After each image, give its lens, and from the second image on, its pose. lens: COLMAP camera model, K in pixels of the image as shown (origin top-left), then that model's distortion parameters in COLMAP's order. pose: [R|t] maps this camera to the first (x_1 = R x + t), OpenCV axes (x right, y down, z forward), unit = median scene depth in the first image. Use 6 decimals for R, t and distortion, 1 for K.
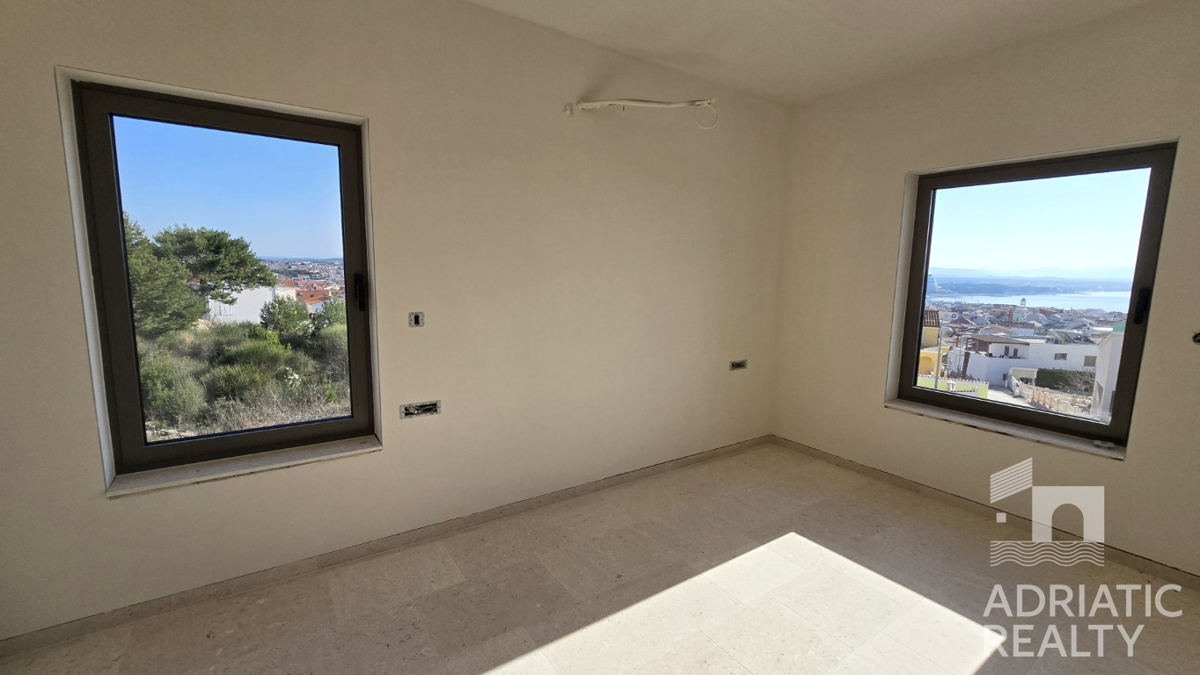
lens RADIAL K [[500.2, 0, 596.5], [0, 500.2, 334.5], [0, 0, 1]] dist [-0.001319, 0.000097]
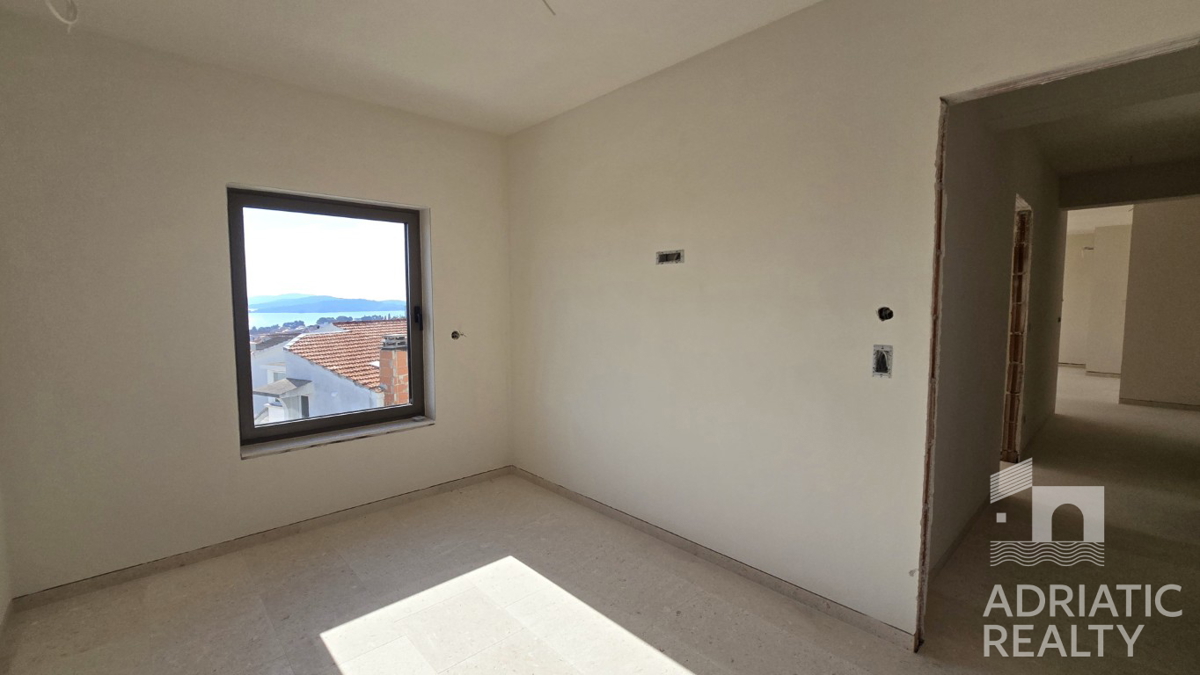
lens RADIAL K [[513.5, 0, 603.5], [0, 513.5, 334.4], [0, 0, 1]] dist [0.014025, -0.000040]
pose [[-0.151191, -0.086075, 0.984750, -0.398491], [0.129950, 0.985825, 0.106121, -0.084337], [-0.979926, 0.144013, -0.137863, 0.576815]]
